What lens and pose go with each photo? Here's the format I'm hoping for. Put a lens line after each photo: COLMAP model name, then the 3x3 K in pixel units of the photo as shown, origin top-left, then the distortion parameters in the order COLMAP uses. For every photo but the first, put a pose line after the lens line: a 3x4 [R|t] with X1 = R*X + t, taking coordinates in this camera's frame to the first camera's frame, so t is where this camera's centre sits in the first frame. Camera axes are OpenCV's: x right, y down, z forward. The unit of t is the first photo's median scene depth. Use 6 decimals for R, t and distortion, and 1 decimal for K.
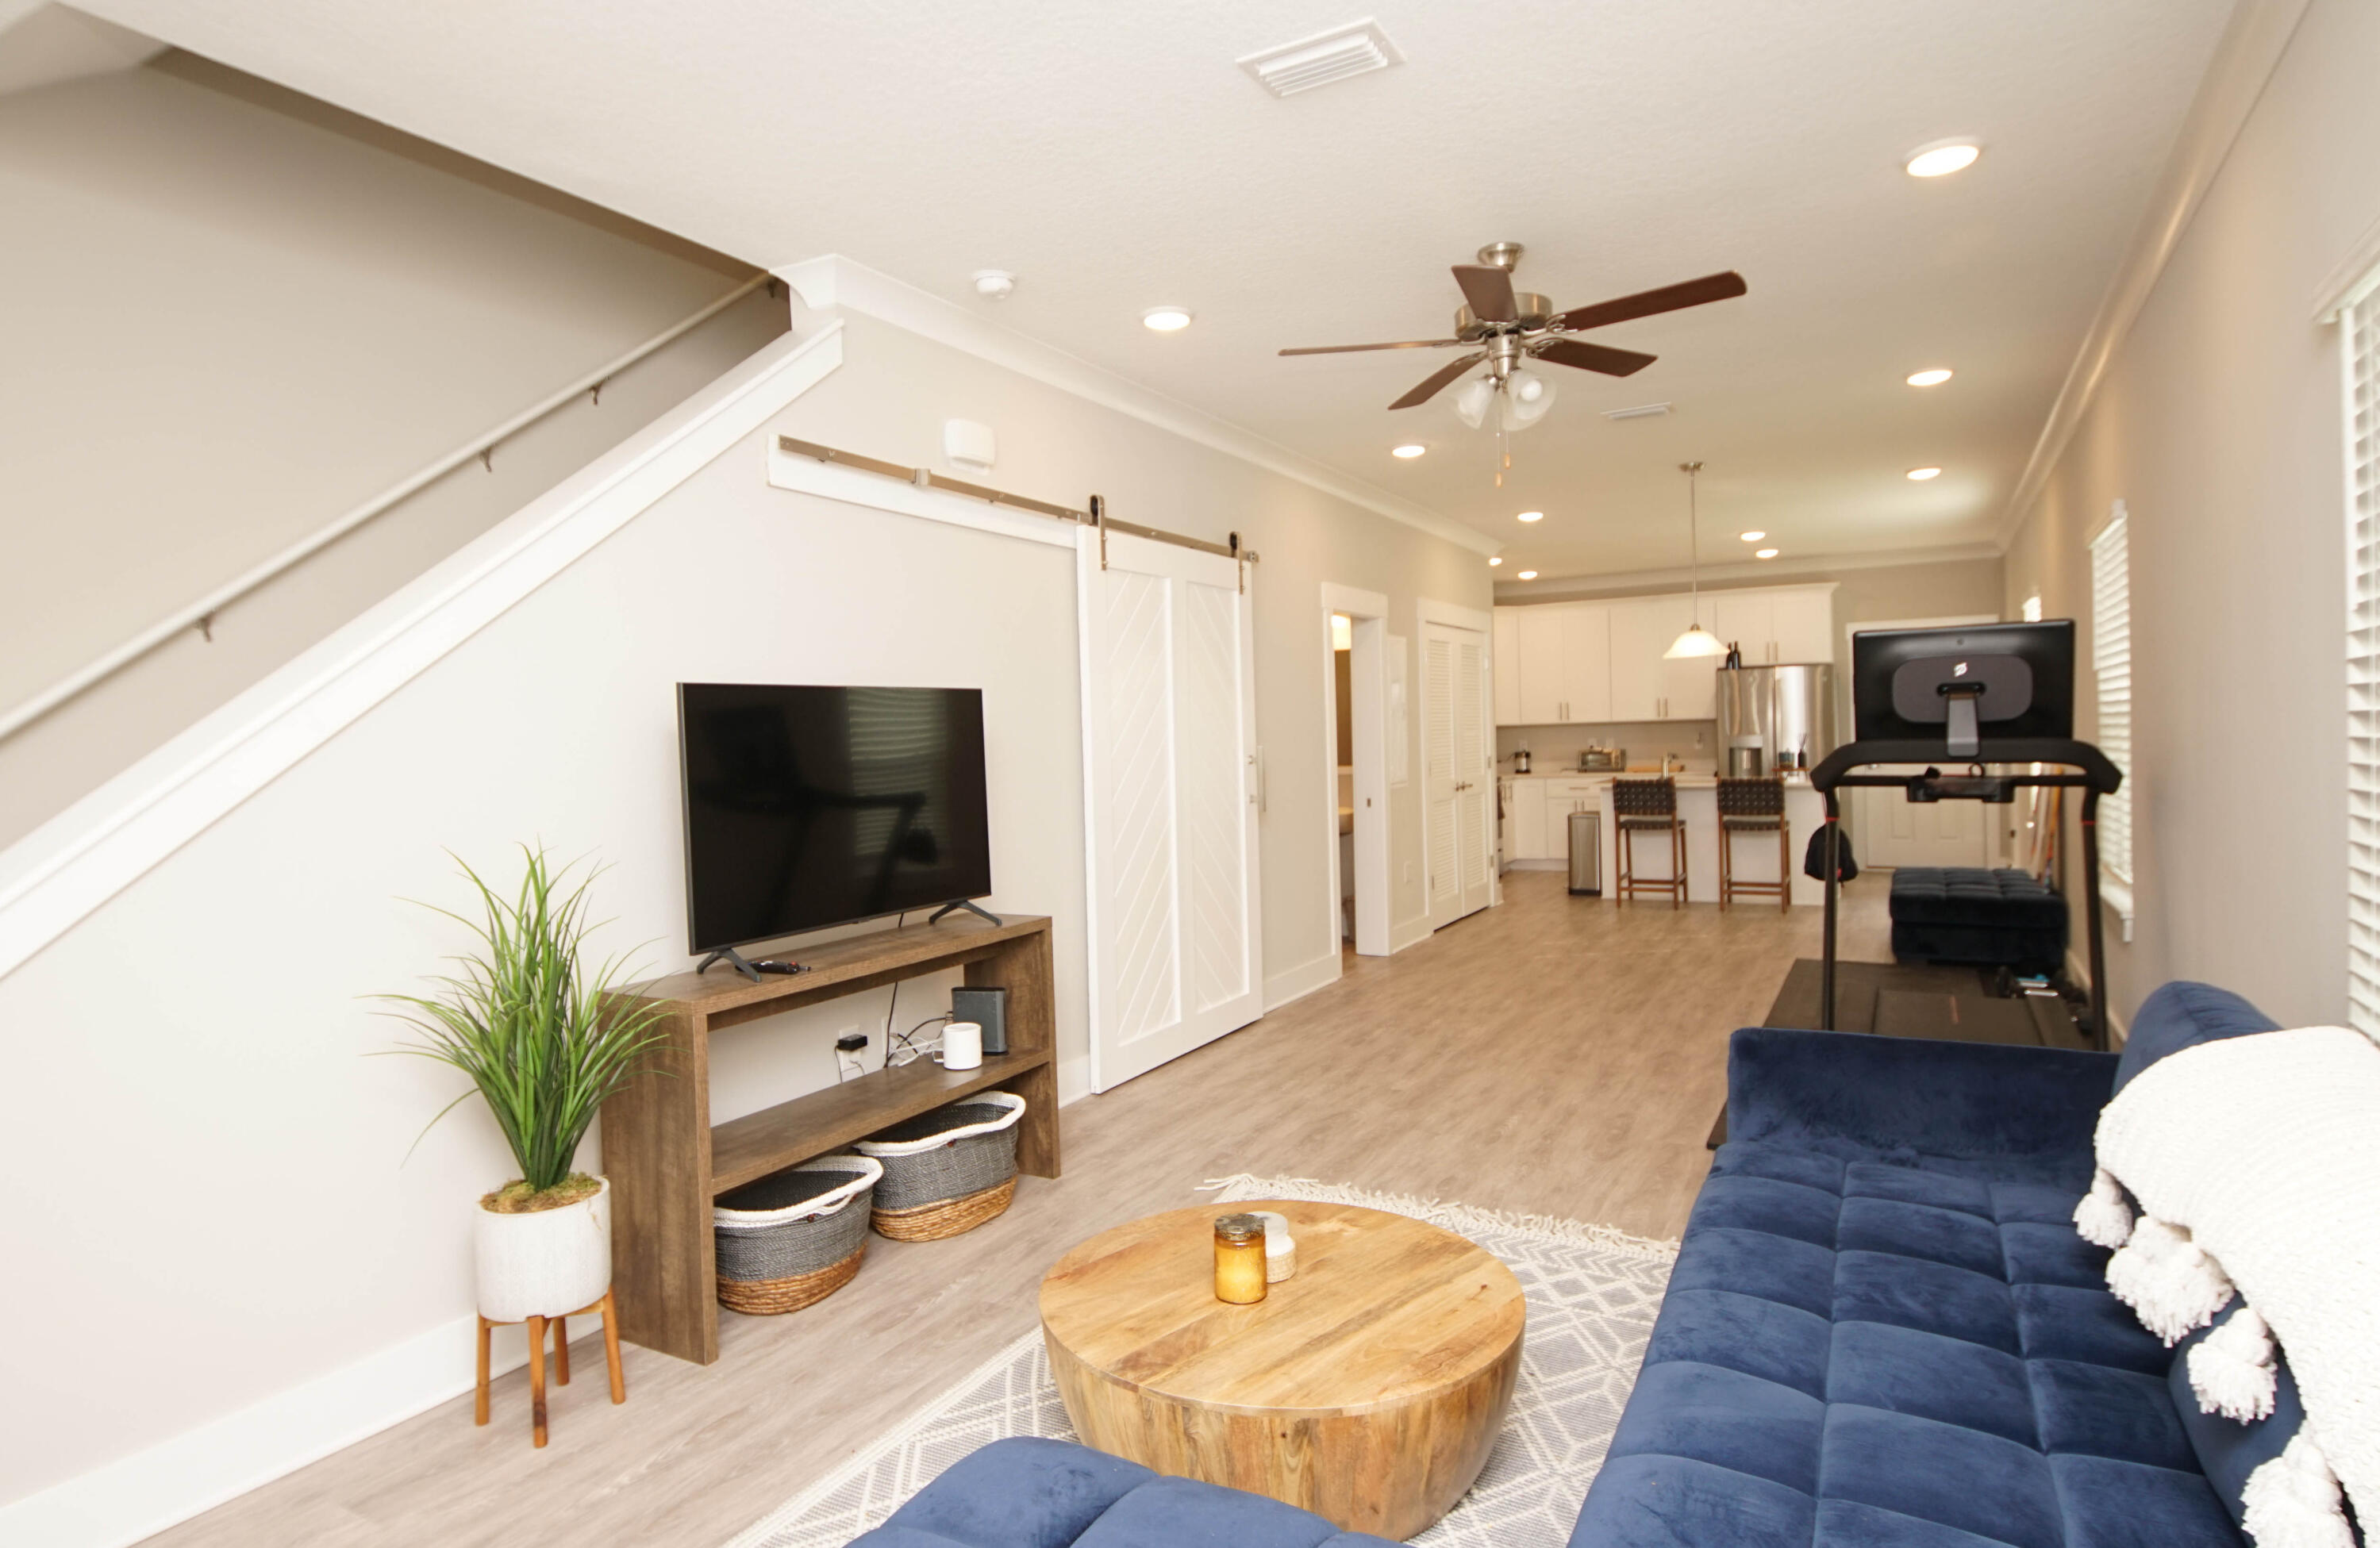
lens RADIAL K [[1324.2, 0, 1165.5], [0, 1324.2, 747.7], [0, 0, 1]] dist [0.015986, -0.000723]
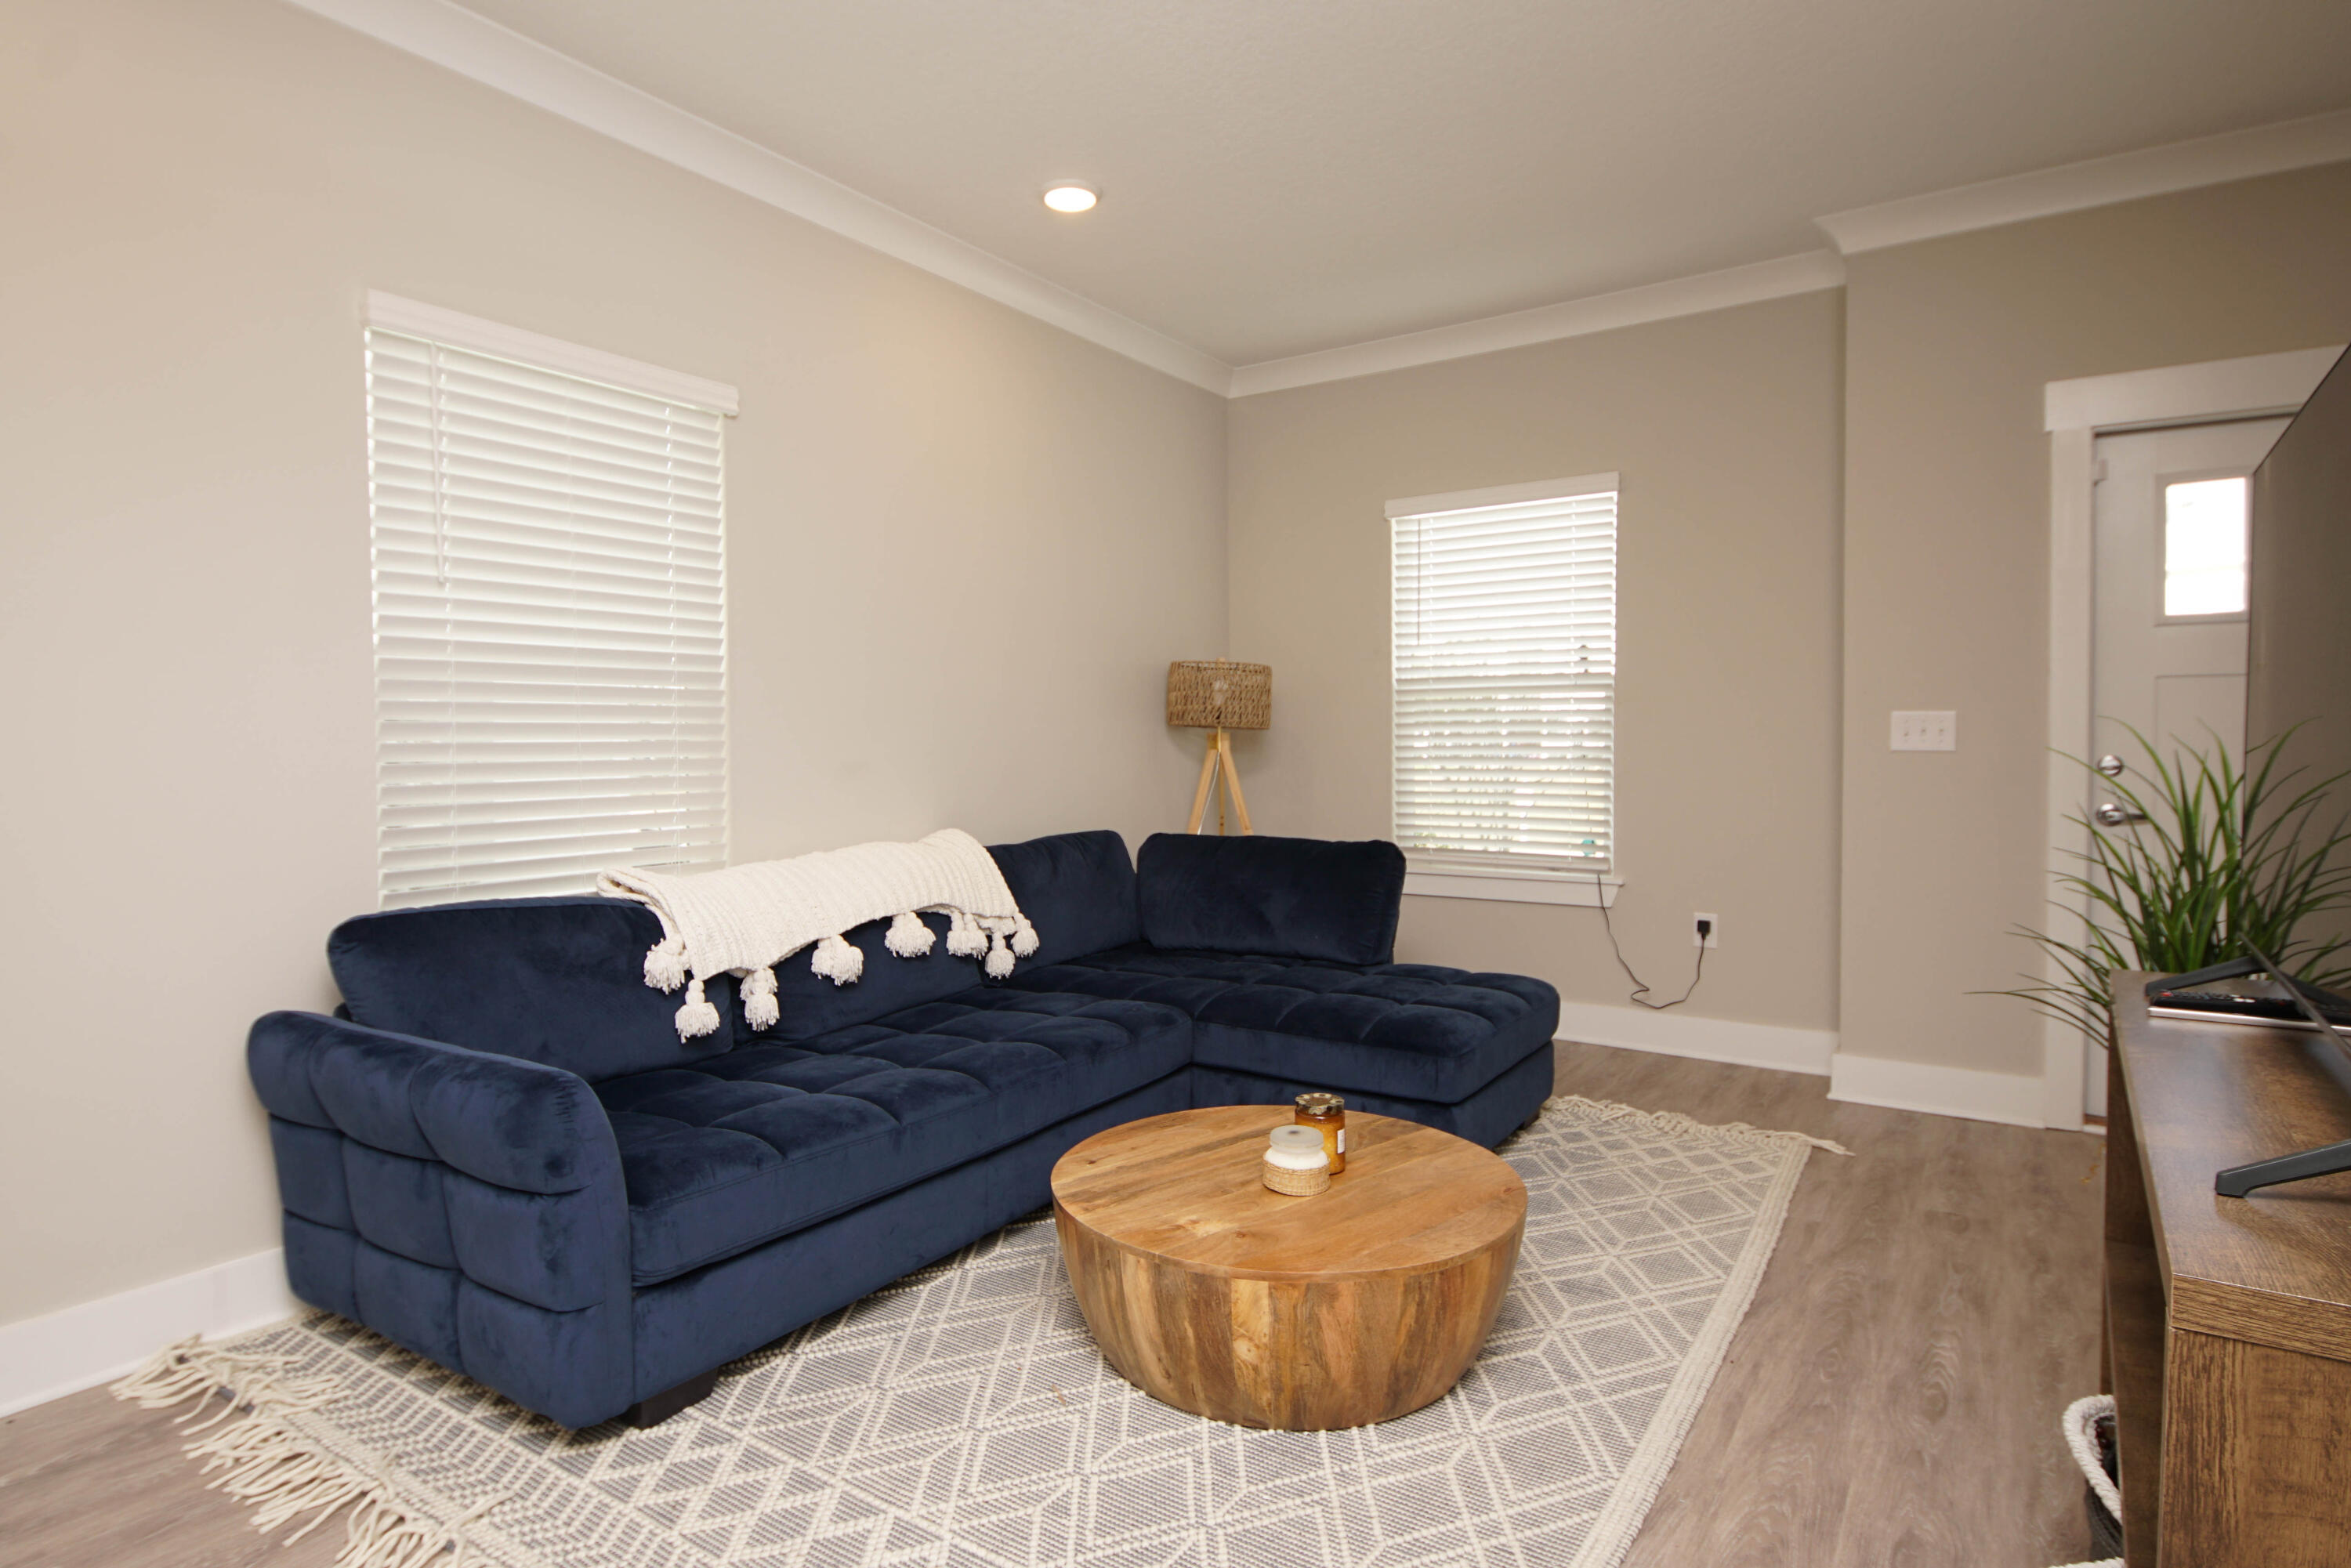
lens RADIAL K [[1259.7, 0, 1156.5], [0, 1259.7, 769.0], [0, 0, 1]] dist [0.038446, -0.034824]
pose [[-0.996312, 0.027580, 0.081245, 0.033561], [0.030650, 0.998853, 0.036785, 0.018762], [-0.080138, 0.039139, -0.996015, 0.692568]]
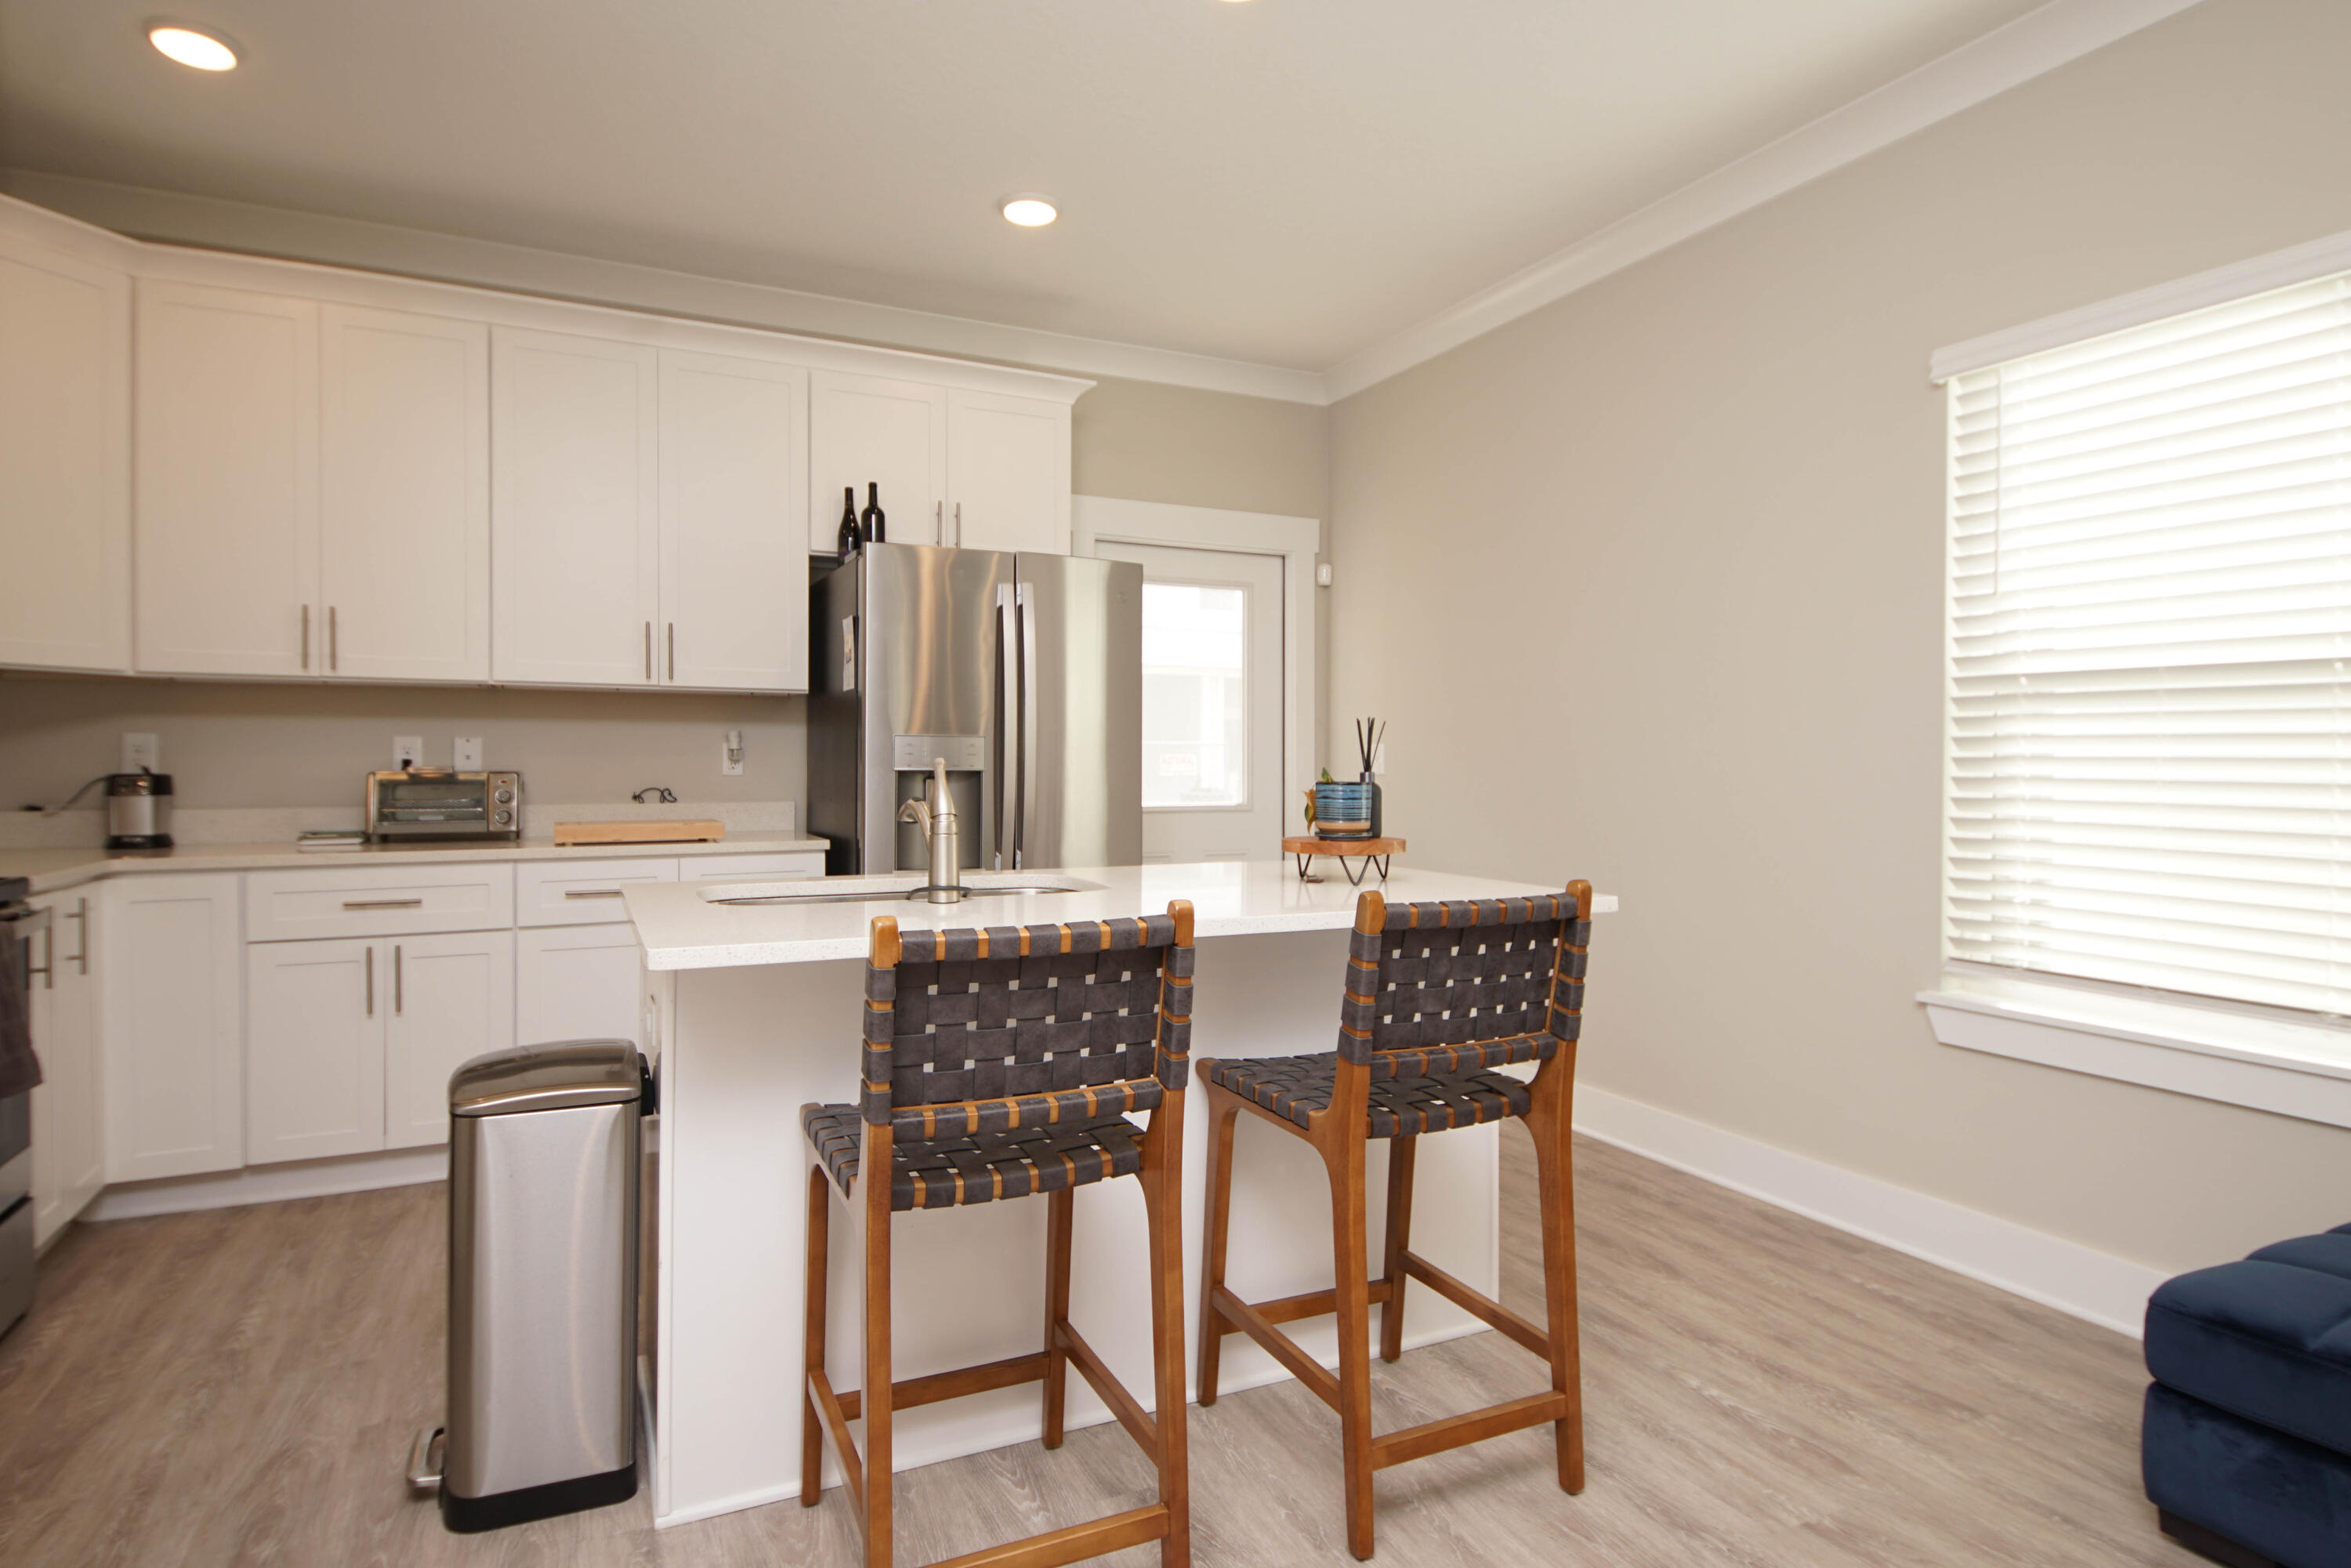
lens RADIAL K [[1259.7, 0, 1156.5], [0, 1259.7, 769.0], [0, 0, 1]] dist [0.038446, -0.034824]
pose [[0.581097, 0.025728, 0.813428, 0.313291], [-0.014143, 0.999668, -0.021515, 0.008803], [-0.813711, 0.000998, 0.581268, 1.195683]]
